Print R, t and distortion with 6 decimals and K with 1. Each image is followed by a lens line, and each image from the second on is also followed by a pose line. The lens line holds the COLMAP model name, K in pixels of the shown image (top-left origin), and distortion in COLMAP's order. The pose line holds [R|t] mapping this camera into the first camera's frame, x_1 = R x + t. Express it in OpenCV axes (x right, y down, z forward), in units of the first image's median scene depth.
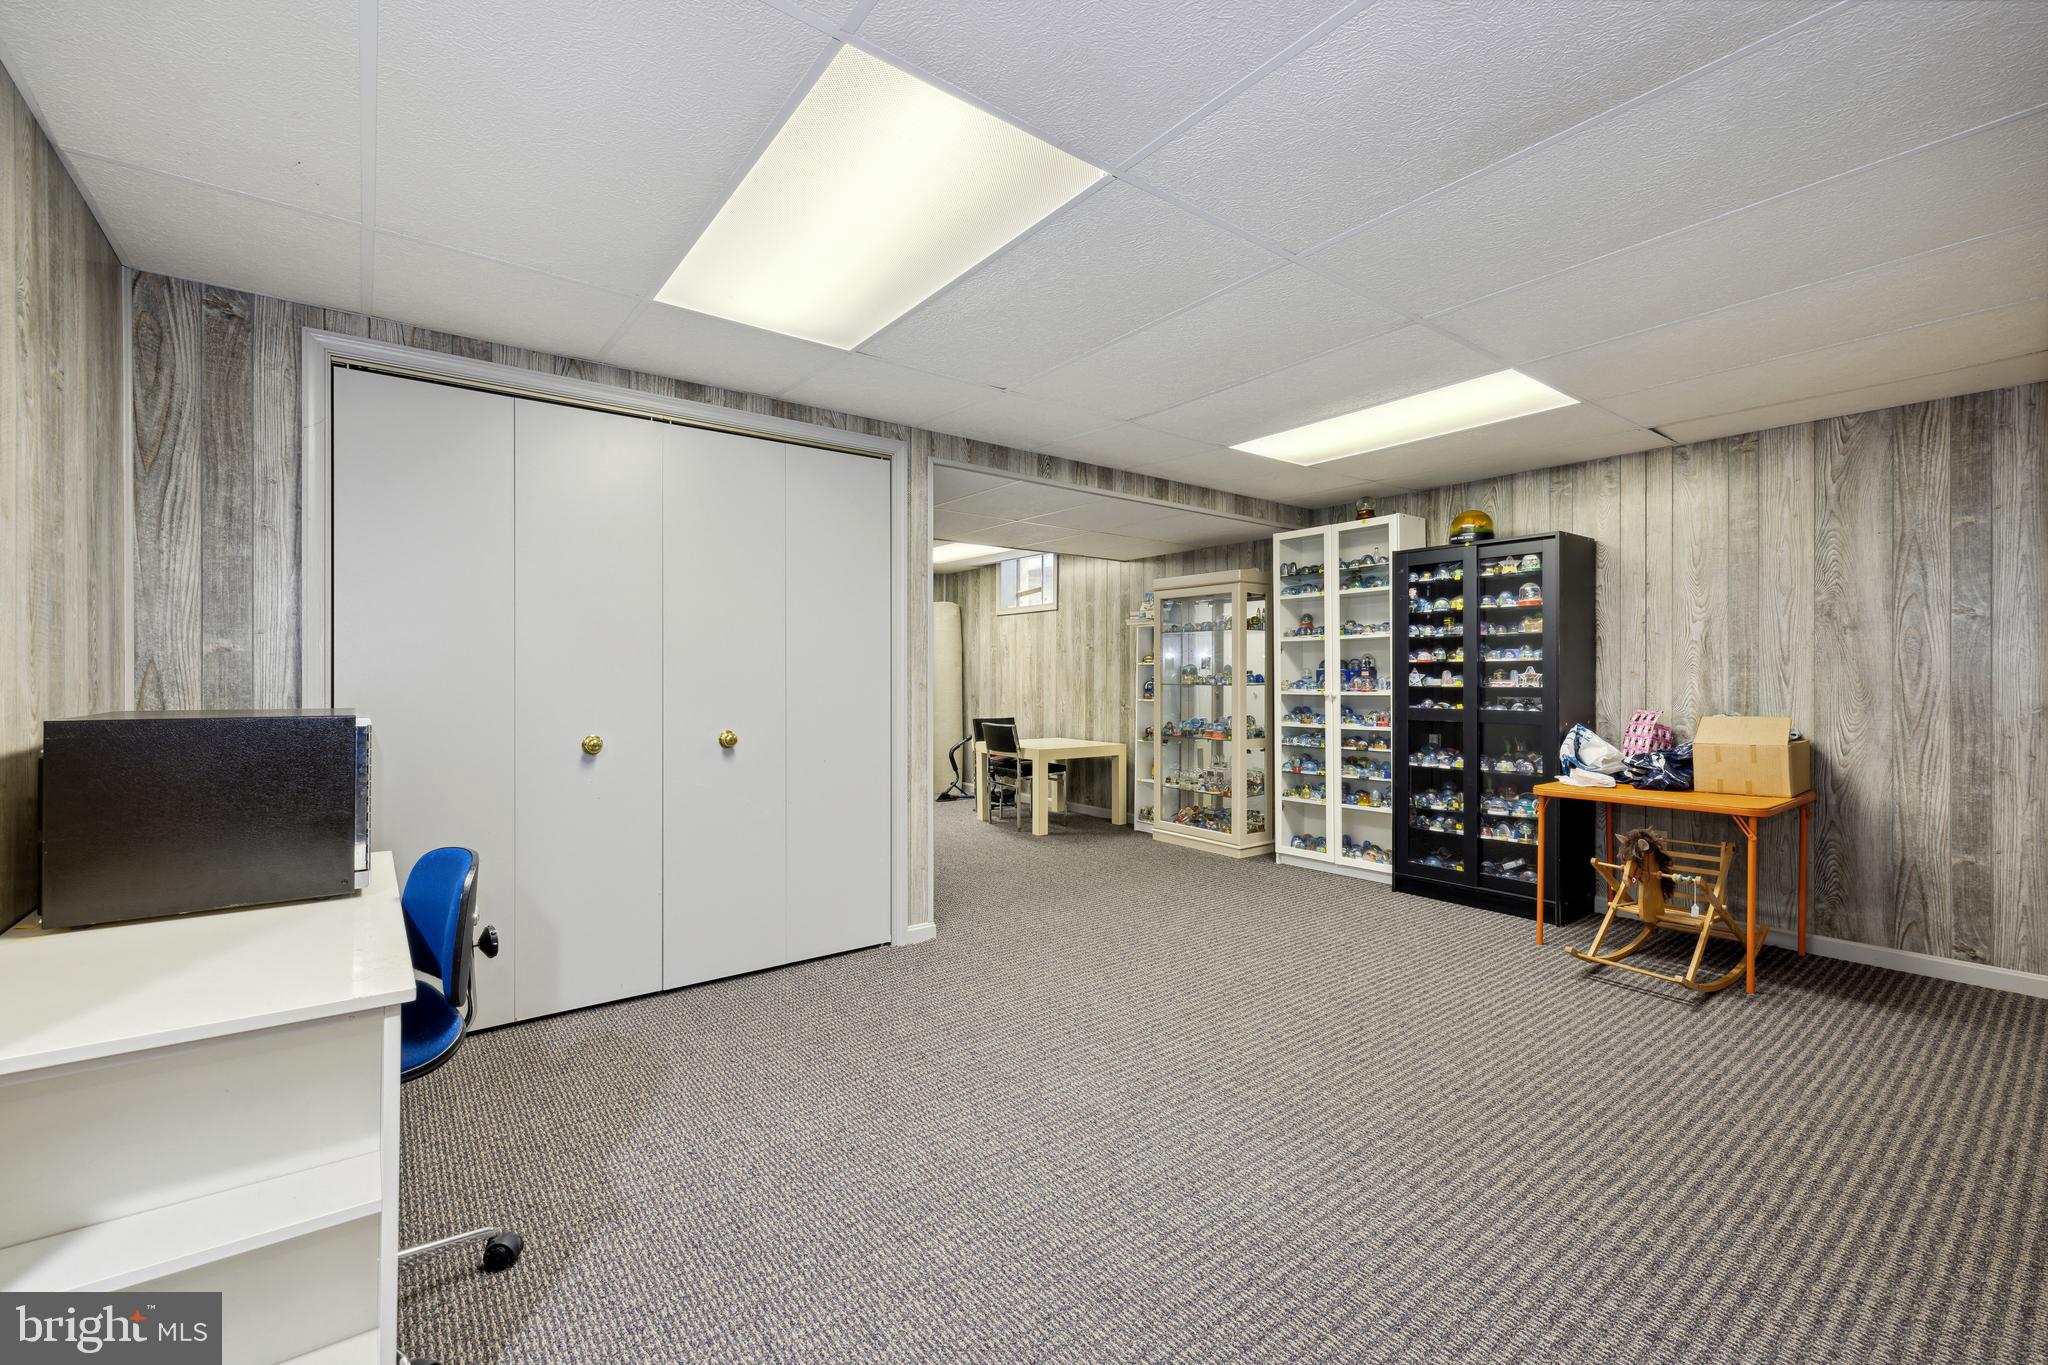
lens RADIAL K [[866.8, 0, 1028.2], [0, 866.8, 678.5], [0, 0, 1]] dist [0.002791, -0.000182]
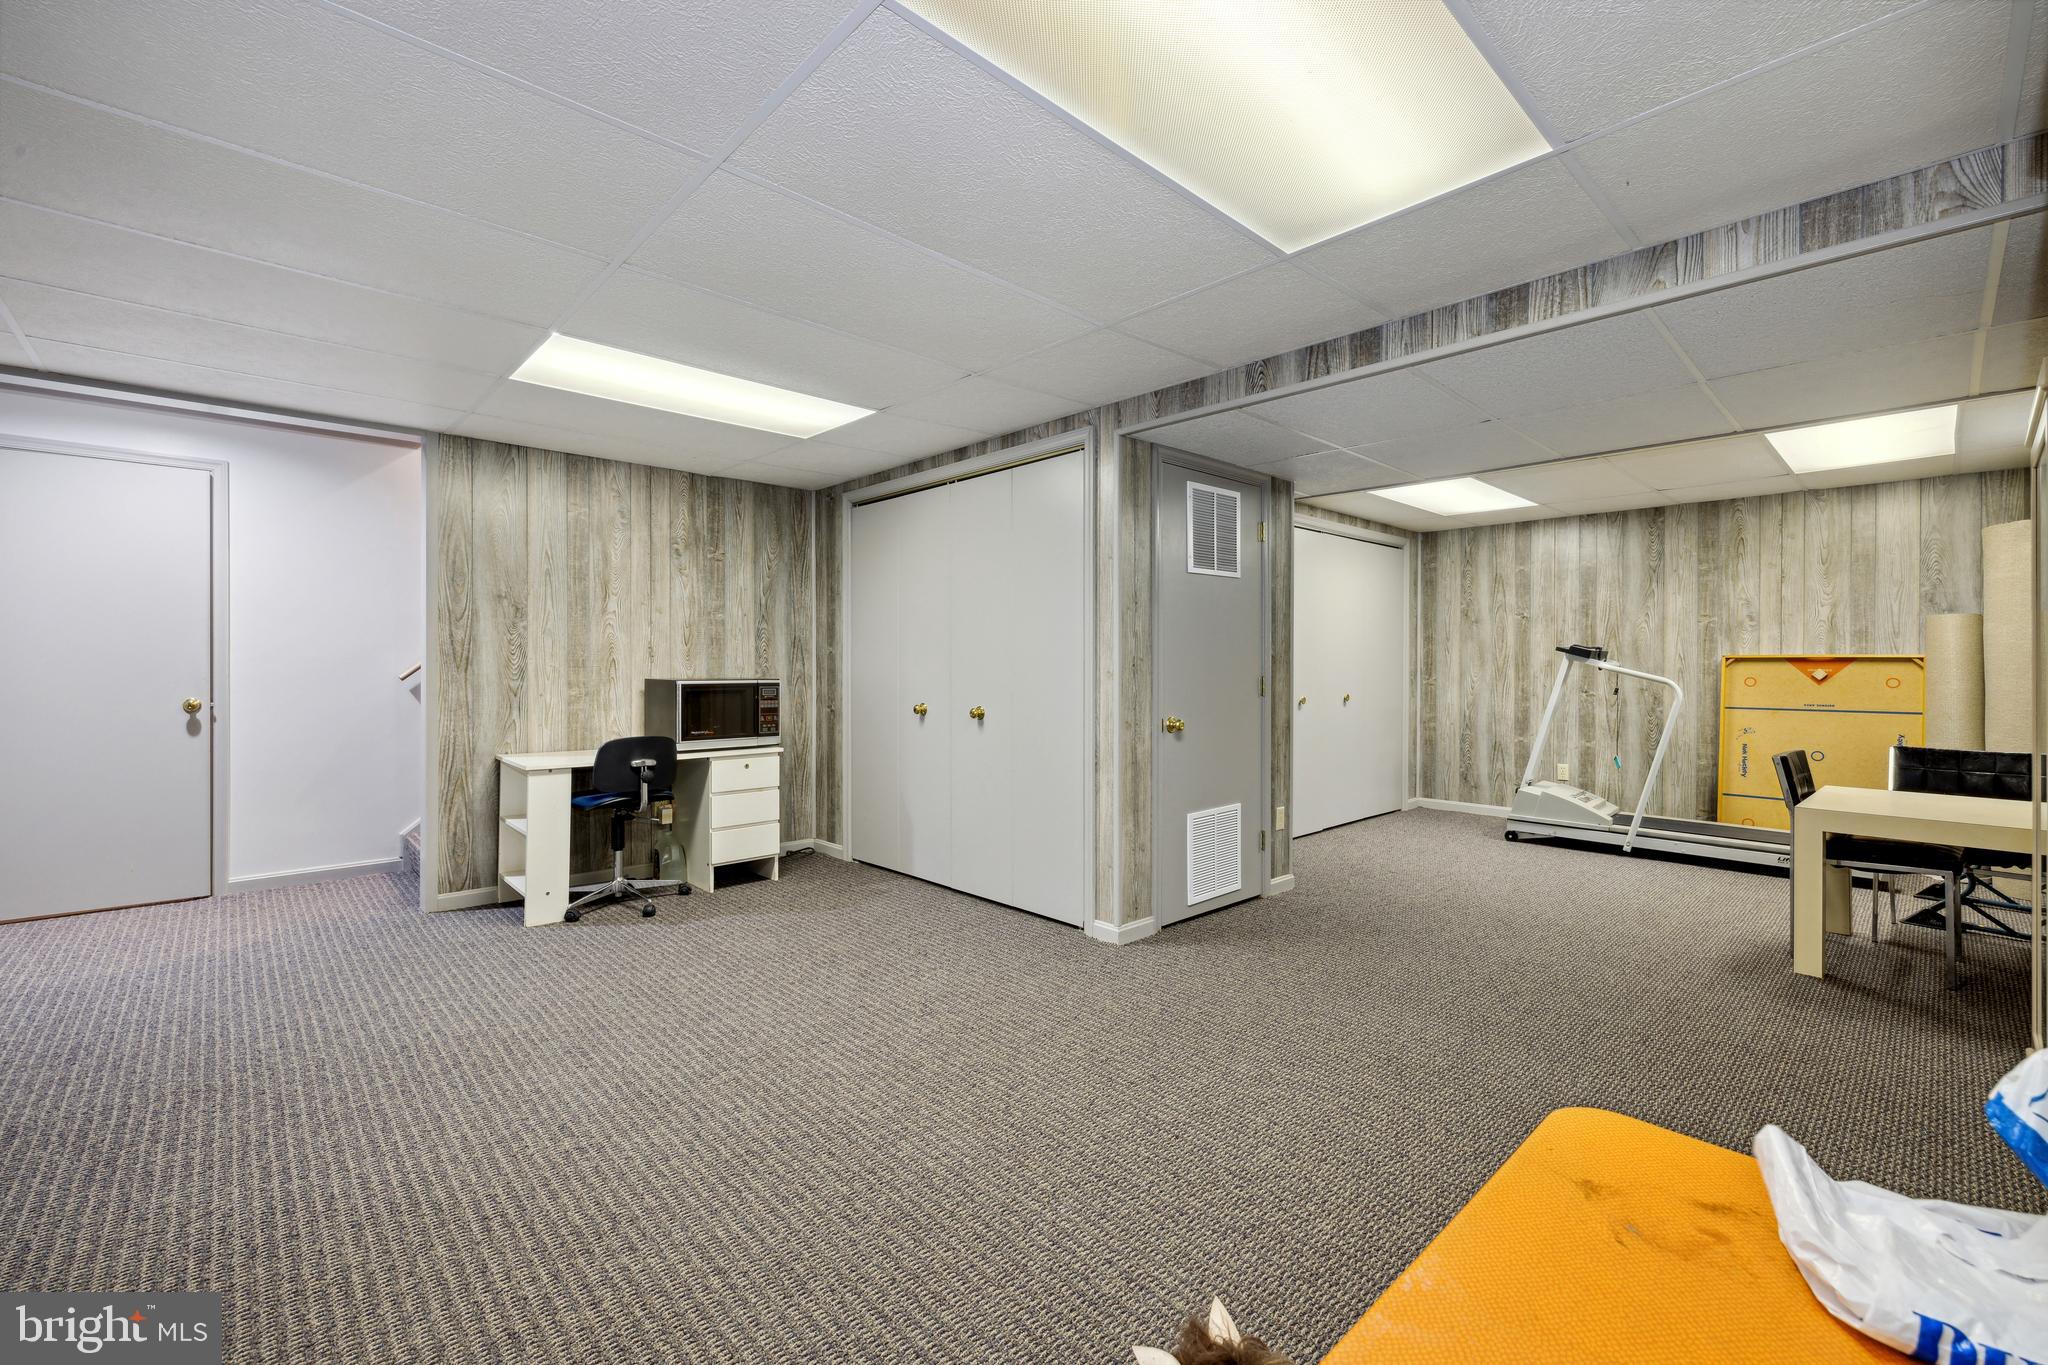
lens RADIAL K [[866.8, 0, 1025.9], [0, 866.8, 671.3], [0, 0, 1]] dist [0.002791, -0.000182]
pose [[0.082202, 0.002333, -0.996613, 0.908763], [-0.008956, 0.999959, 0.001602, 0.005847], [0.996575, 0.008794, 0.082219, 0.922620]]
